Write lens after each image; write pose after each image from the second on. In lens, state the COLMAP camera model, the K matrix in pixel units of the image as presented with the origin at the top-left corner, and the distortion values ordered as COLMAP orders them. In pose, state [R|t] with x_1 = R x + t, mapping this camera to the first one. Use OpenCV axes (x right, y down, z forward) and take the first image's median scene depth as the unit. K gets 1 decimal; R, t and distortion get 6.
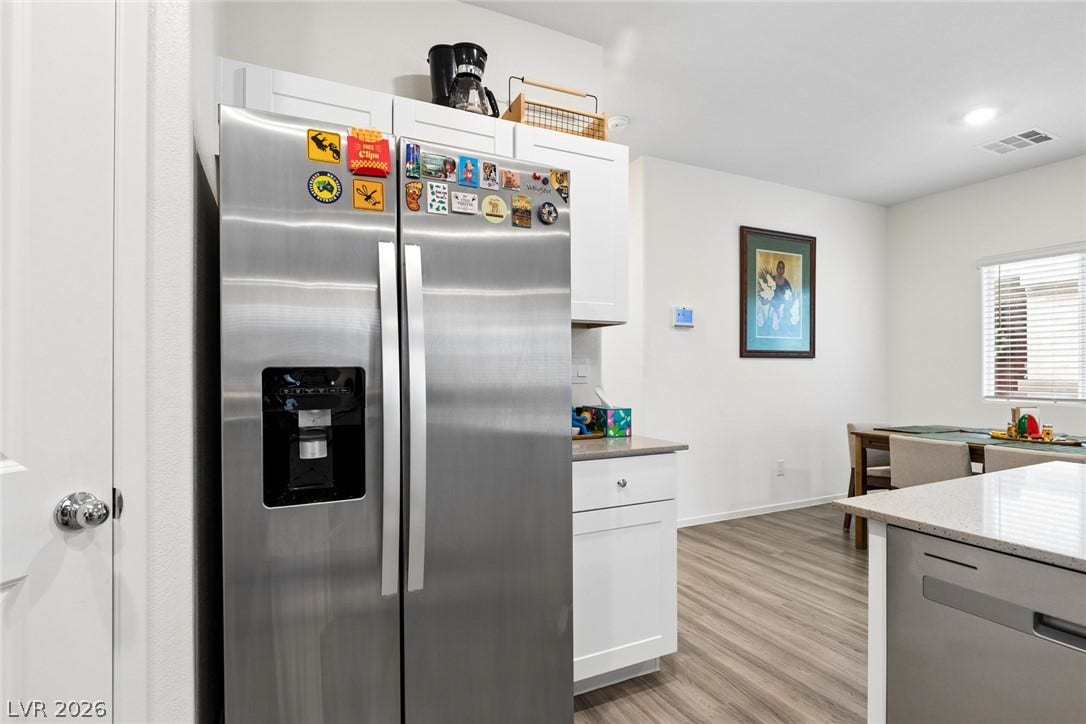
lens RADIAL K [[544.4, 0, 537.1], [0, 544.4, 371.5], [0, 0, 1]] dist [-0.007667, 0.000646]
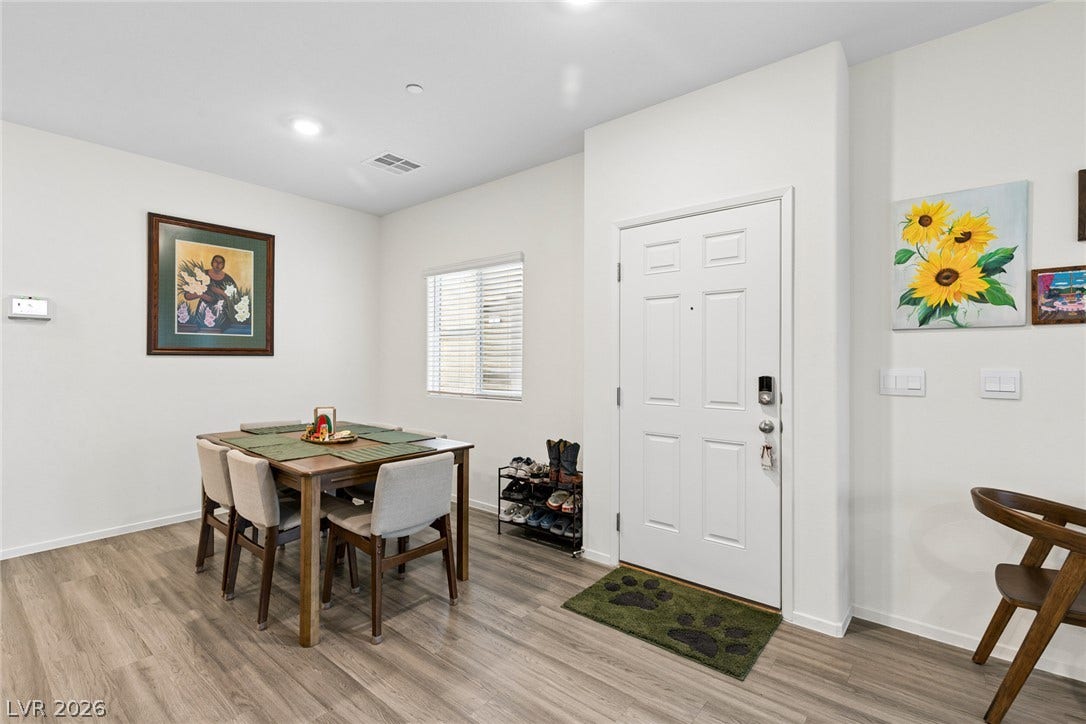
lens RADIAL K [[492.9, 0, 545.5], [0, 492.9, 356.6], [0, 0, 1]] dist [0.002931, -0.001049]
pose [[0.907924, 0.005292, 0.419101, 1.280993], [-0.002815, 0.999975, -0.006528, -0.040011], [-0.419125, 0.004747, 0.907916, -0.082521]]
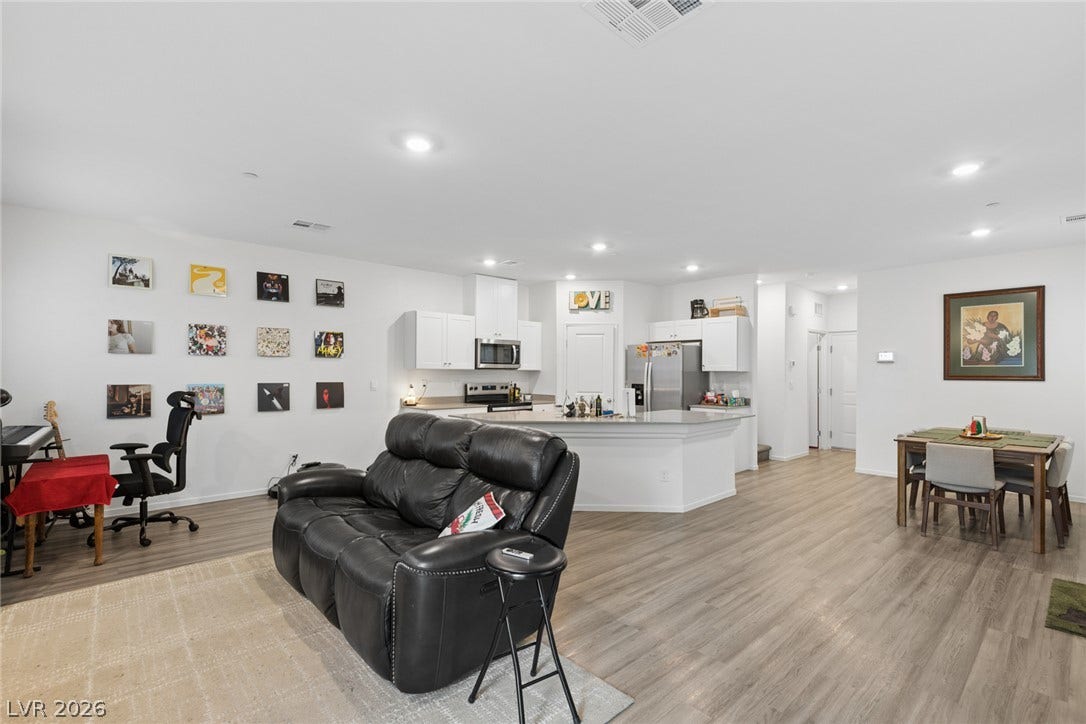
lens RADIAL K [[492.9, 0, 545.6], [0, 492.9, 366.5], [0, 0, 1]] dist [0.002931, -0.001049]
pose [[0.280124, -0.007956, -0.959931, 2.818861], [-0.007052, 0.999922, -0.010346, -0.083593], [0.959938, 0.009667, 0.280046, -0.954209]]
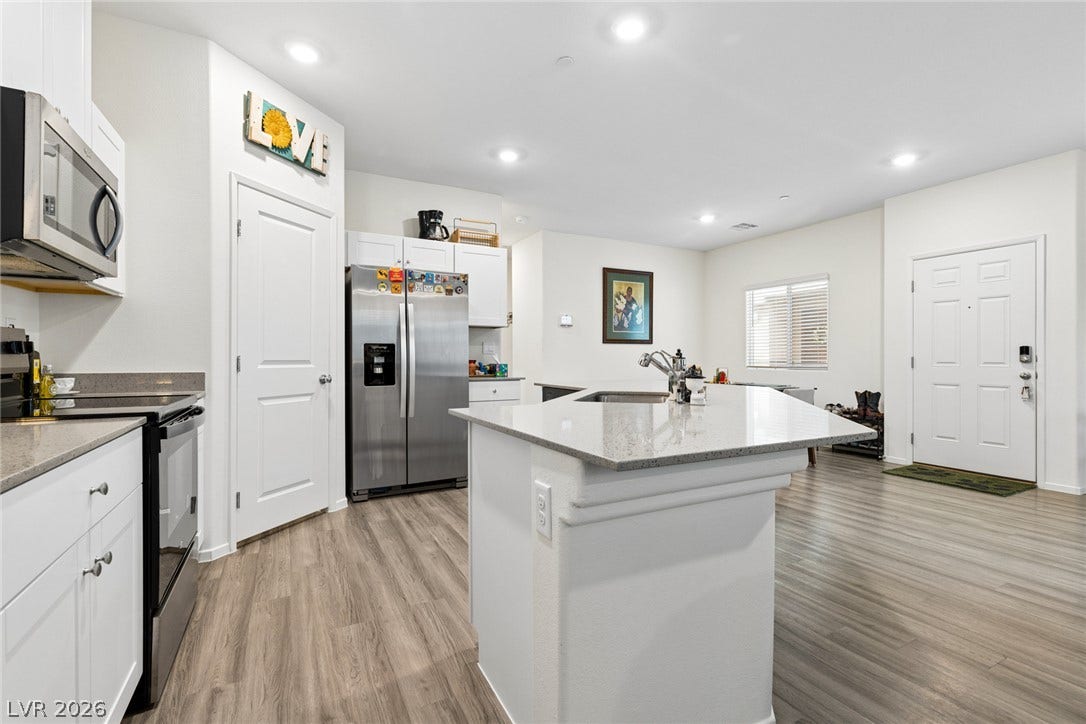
lens RADIAL K [[492.9, 0, 543.7], [0, 492.9, 358.4], [0, 0, 1]] dist [0.002931, -0.001049]
pose [[0.999521, 0.001086, 0.030929, 0.275081], [-0.001050, 0.999999, -0.001156, 0.048400], [-0.030930, 0.001123, 0.999521, -1.137223]]
